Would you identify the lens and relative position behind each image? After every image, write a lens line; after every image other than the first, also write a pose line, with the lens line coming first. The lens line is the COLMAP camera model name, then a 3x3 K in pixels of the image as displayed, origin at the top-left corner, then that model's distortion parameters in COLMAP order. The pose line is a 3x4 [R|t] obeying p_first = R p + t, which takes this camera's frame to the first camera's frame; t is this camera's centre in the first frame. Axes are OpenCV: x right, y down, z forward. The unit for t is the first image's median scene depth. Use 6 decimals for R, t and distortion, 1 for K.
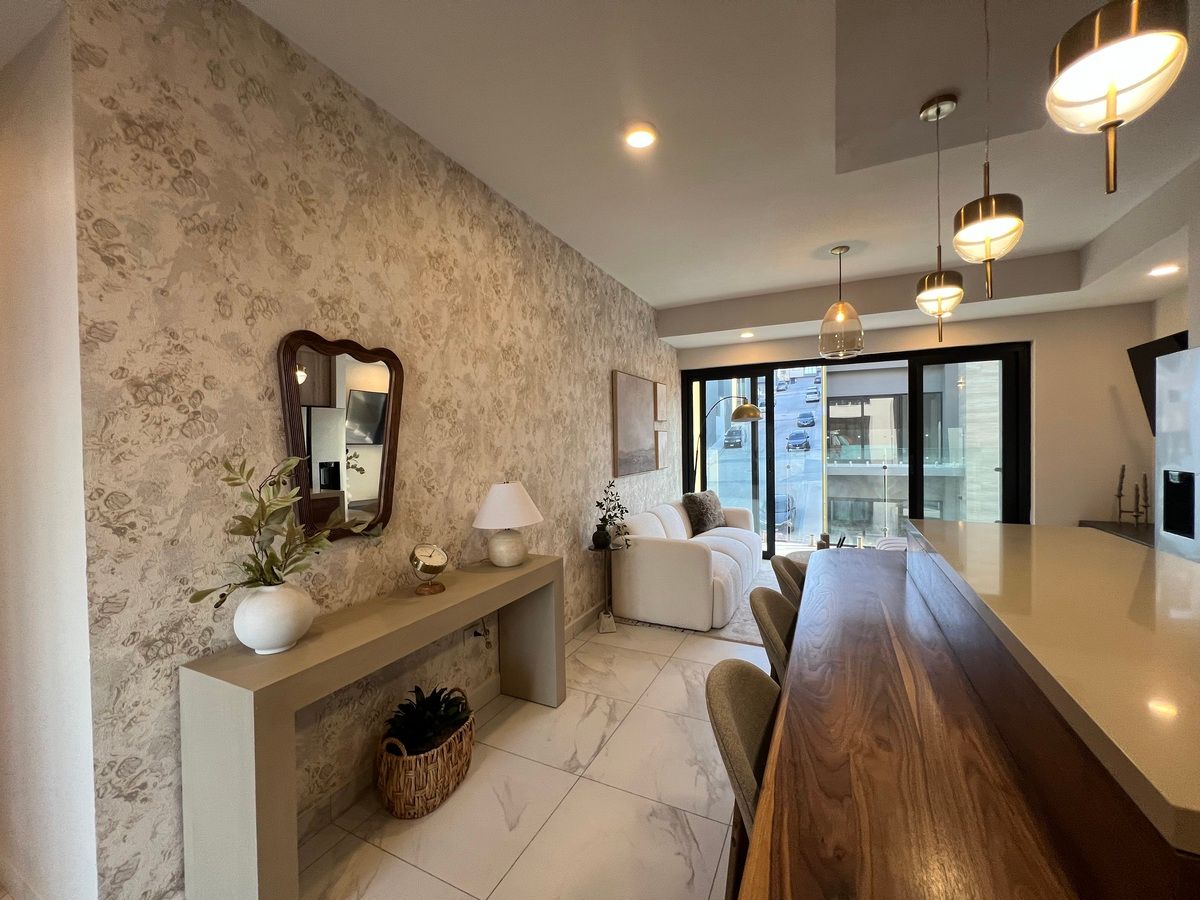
lens RADIAL K [[480.3, 0, 601.2], [0, 480.3, 450.8], [0, 0, 1]] dist [-0.000821, -0.000019]
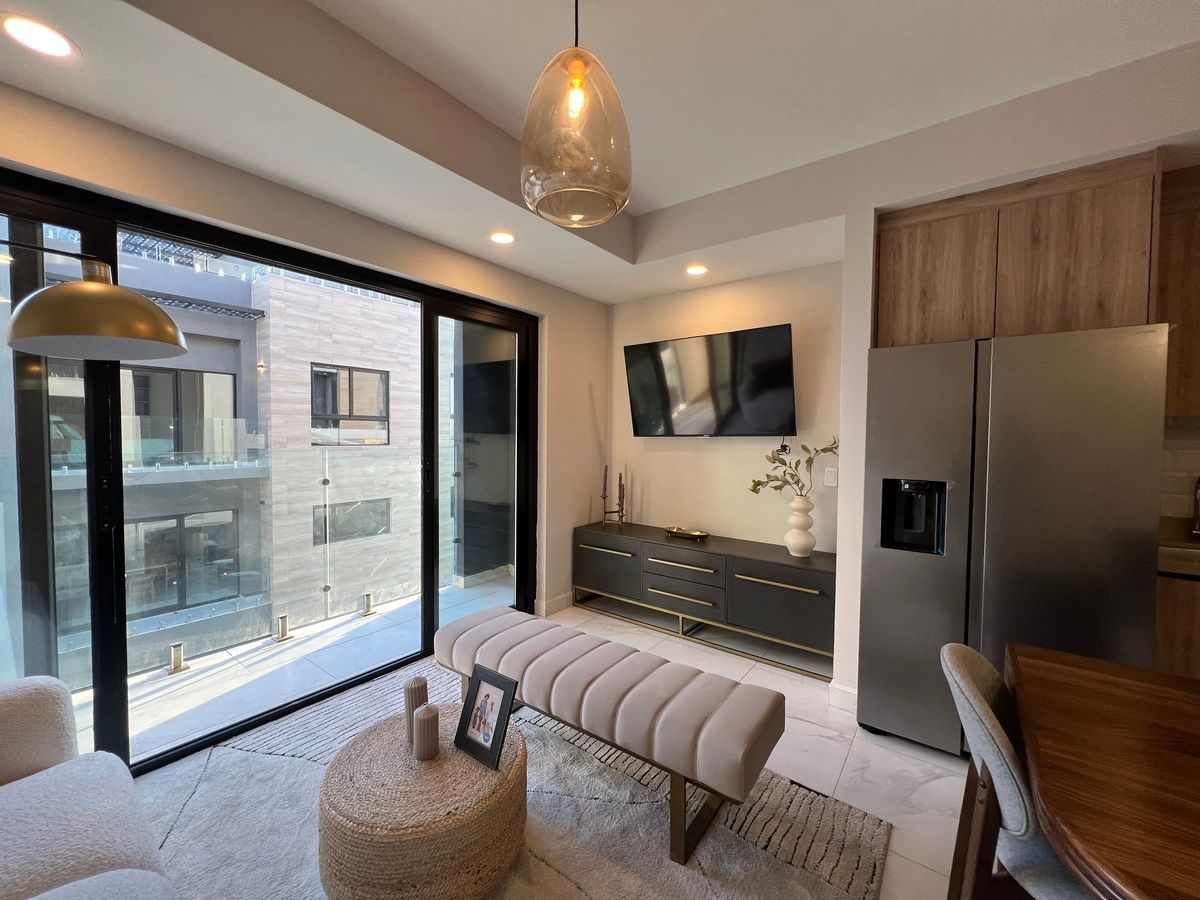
lens RADIAL K [[477.8, 0, 600.0], [0, 477.8, 450.0], [0, 0, 1]] dist [-0.003057, -0.000056]
pose [[0.194059, -0.017563, 0.980833, 0.116187], [0.004867, 0.999845, 0.016940, -0.015616], [-0.980978, 0.001487, 0.194114, 0.733620]]
